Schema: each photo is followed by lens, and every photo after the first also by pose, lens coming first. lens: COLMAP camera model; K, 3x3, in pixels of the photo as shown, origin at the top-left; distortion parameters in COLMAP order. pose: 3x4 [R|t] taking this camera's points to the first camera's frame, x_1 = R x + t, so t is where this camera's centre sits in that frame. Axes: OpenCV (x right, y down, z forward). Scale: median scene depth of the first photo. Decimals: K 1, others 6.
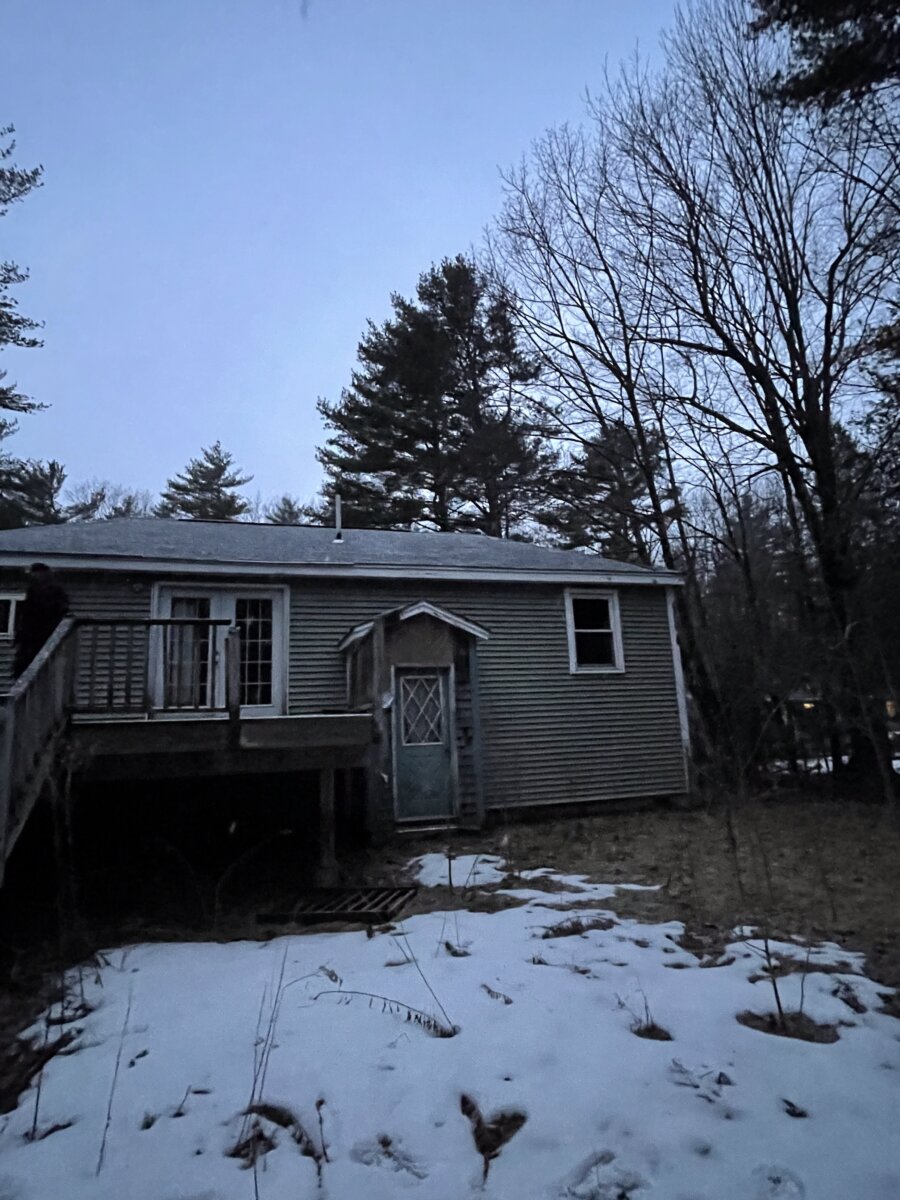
lens RADIAL K [[625.8, 0, 447.8], [0, 625.8, 603.0], [0, 0, 1]] dist [-0.003749, -0.000785]
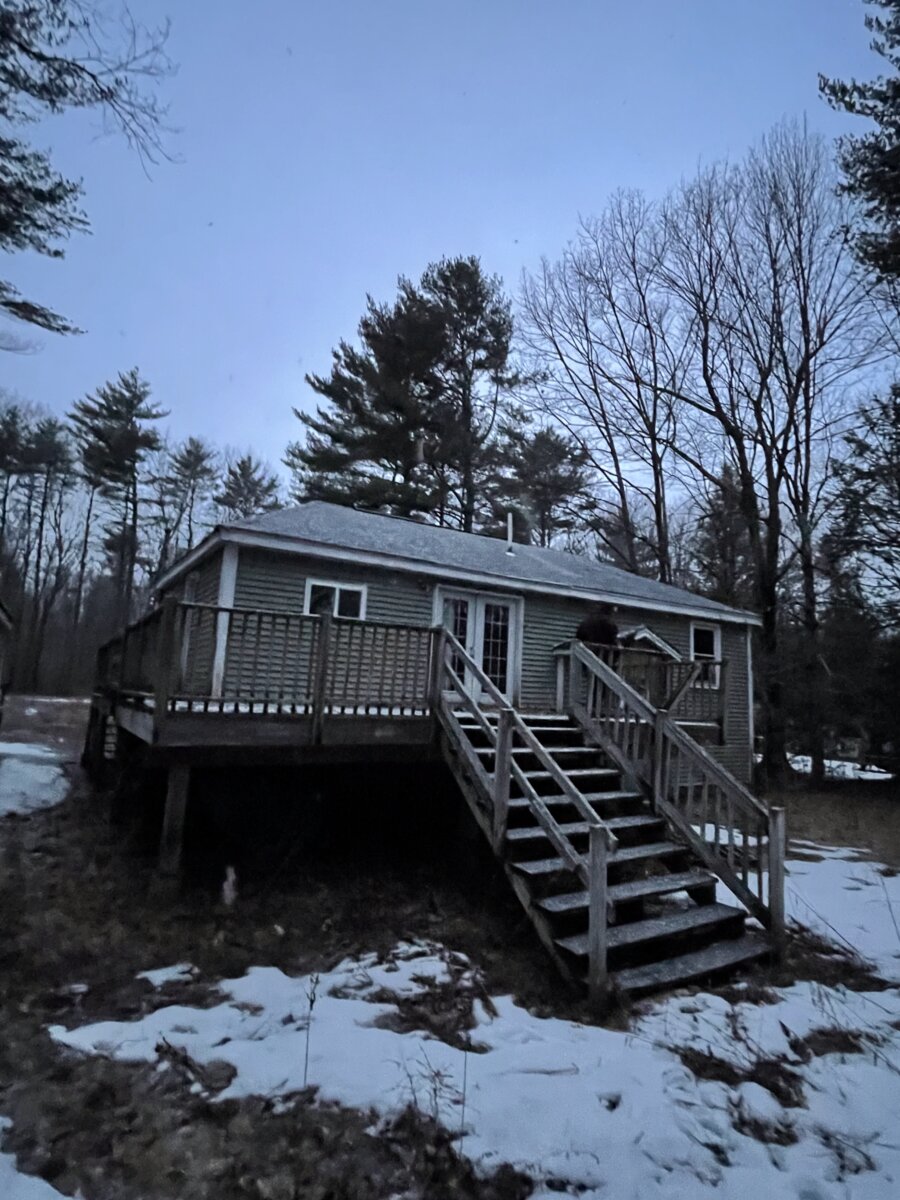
lens RADIAL K [[625.8, 0, 453.7], [0, 625.8, 599.2], [0, 0, 1]] dist [-0.003749, -0.000785]
pose [[0.964184, 0.125004, 0.233928, -0.181180], [-0.134157, 0.990680, 0.023568, -0.009574], [-0.228802, -0.054107, 0.971968, -0.038658]]
